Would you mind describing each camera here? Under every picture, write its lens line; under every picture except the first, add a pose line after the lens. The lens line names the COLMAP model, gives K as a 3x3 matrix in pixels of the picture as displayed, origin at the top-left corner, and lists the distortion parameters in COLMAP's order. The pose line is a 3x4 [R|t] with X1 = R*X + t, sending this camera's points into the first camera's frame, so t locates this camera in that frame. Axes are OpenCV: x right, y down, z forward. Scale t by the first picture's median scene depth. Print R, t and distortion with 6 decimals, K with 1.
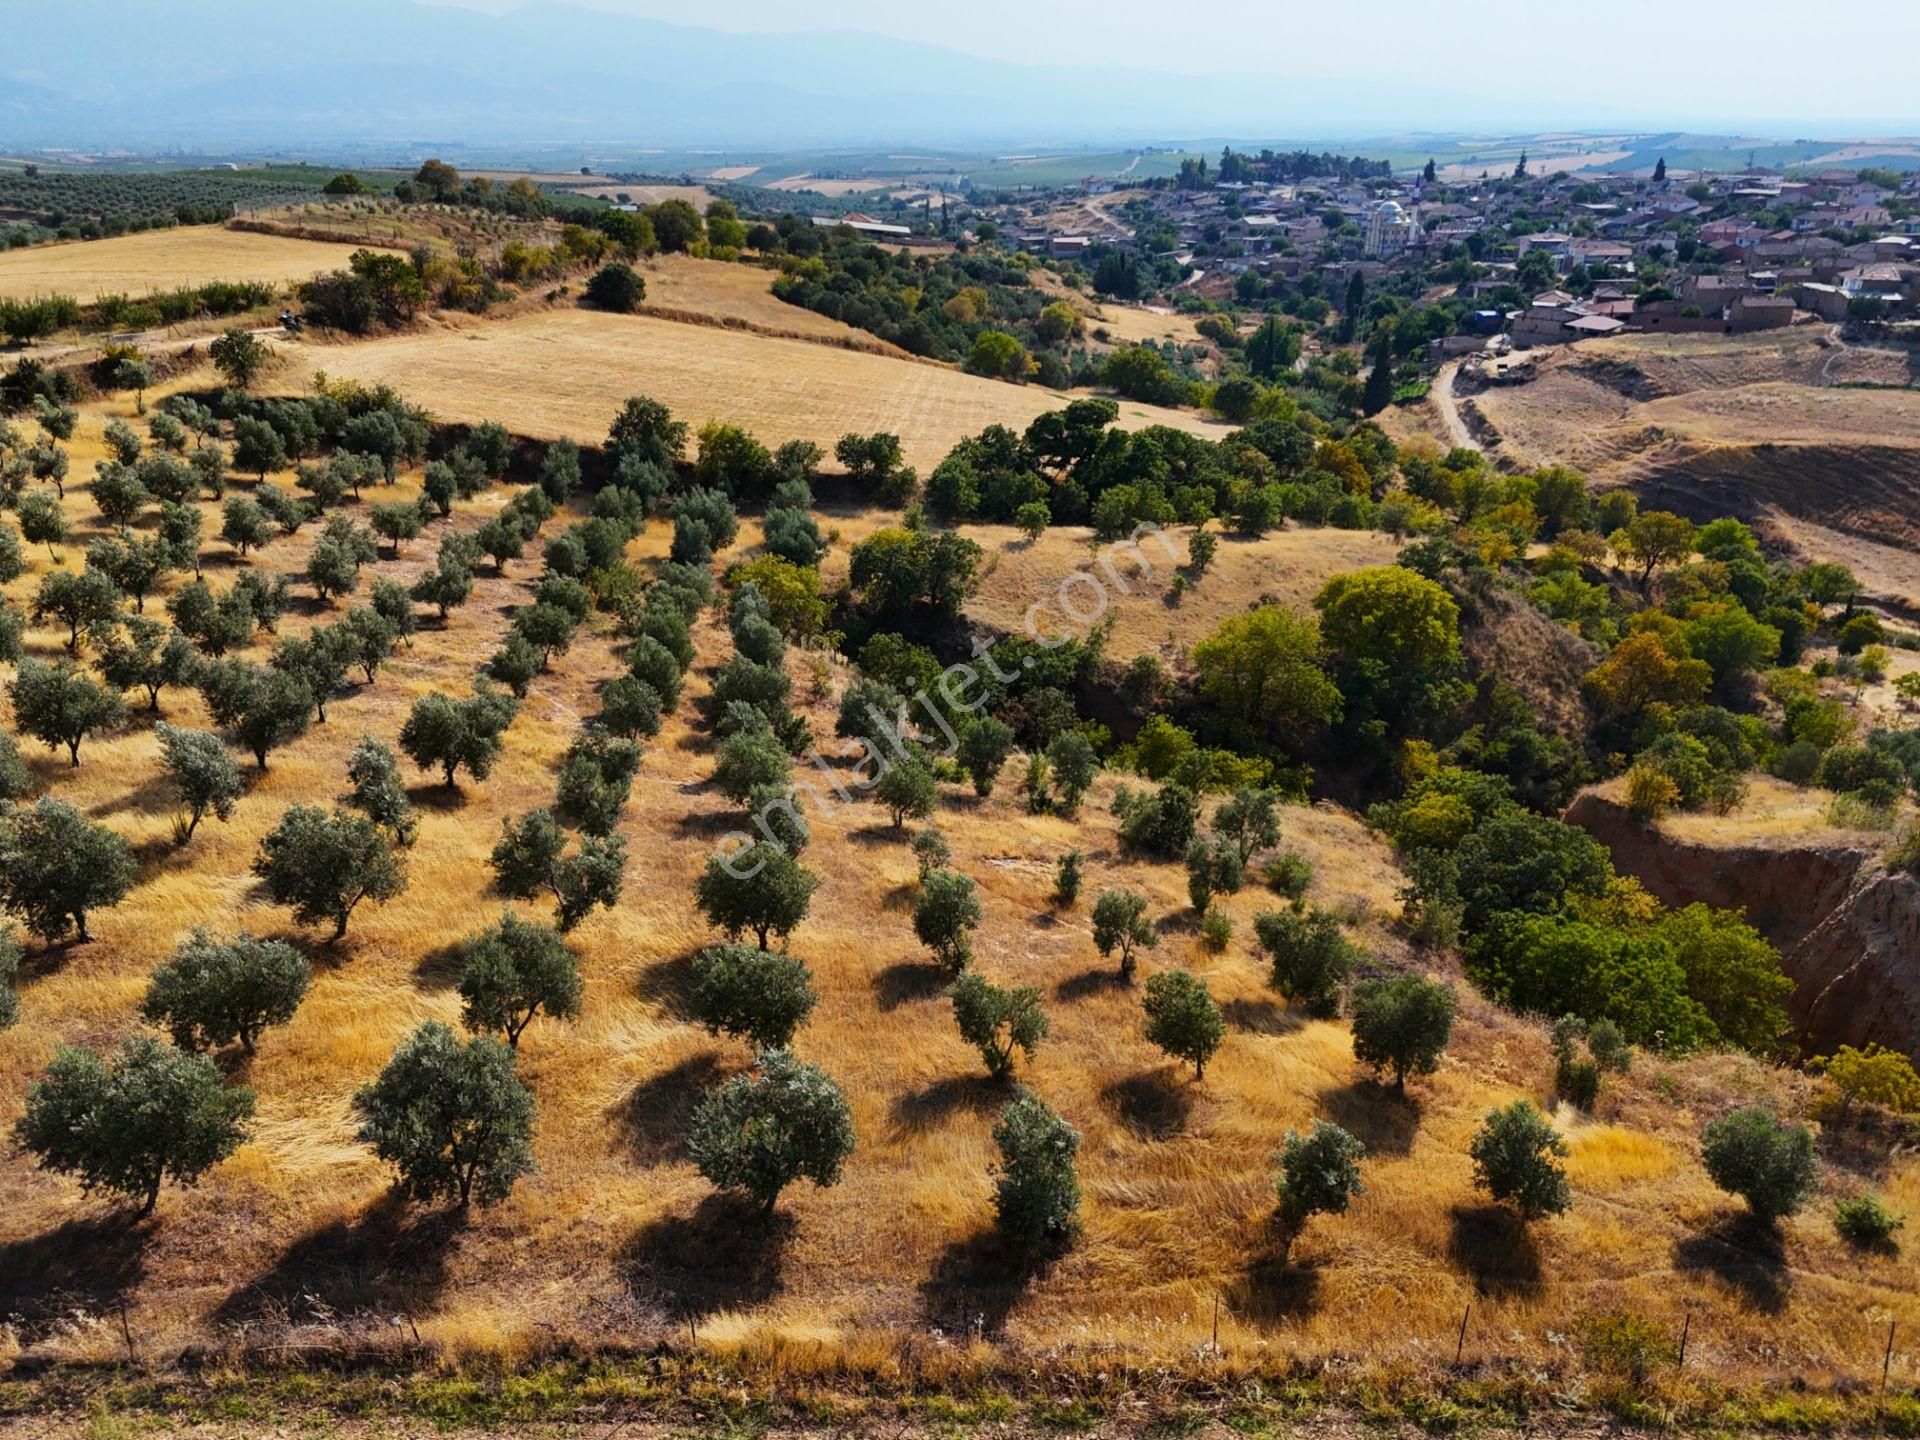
lens RADIAL K [[1422.8, 0, 964.8], [0, 1422.8, 715.1], [0, 0, 1]] dist [0.062941, -0.056021]
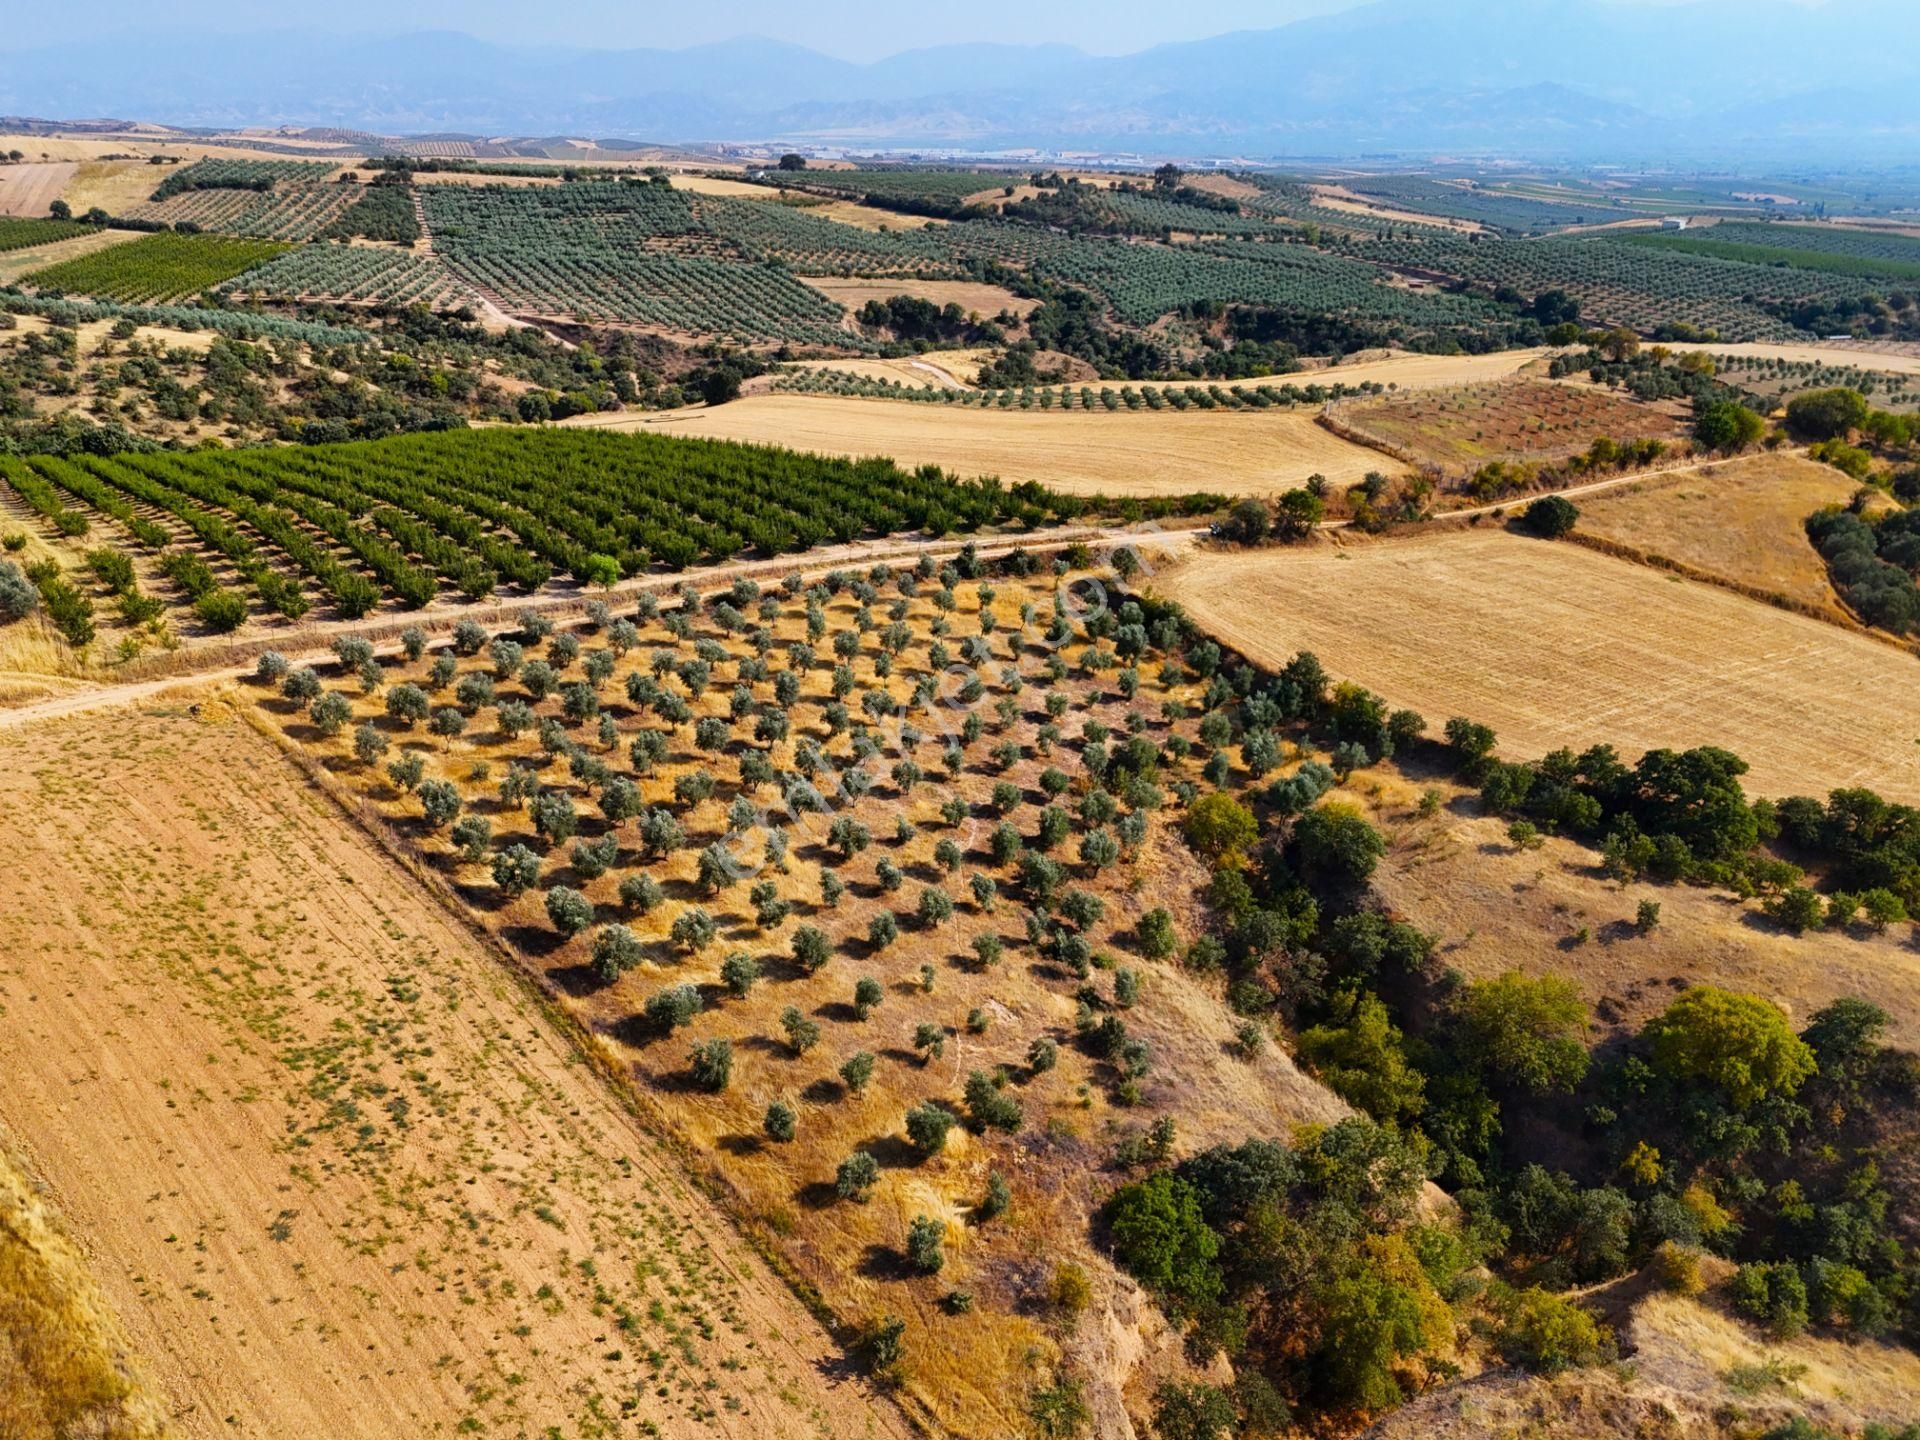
lens RADIAL K [[1422.8, 0, 956.5], [0, 1422.8, 710.2], [0, 0, 1]] dist [0.062941, -0.056021]
pose [[0.592697, 0.308078, -0.744176, 0.214323], [-0.314776, 0.939072, 0.138060, -0.085023], [0.741368, 0.152421, 0.653561, -0.059094]]
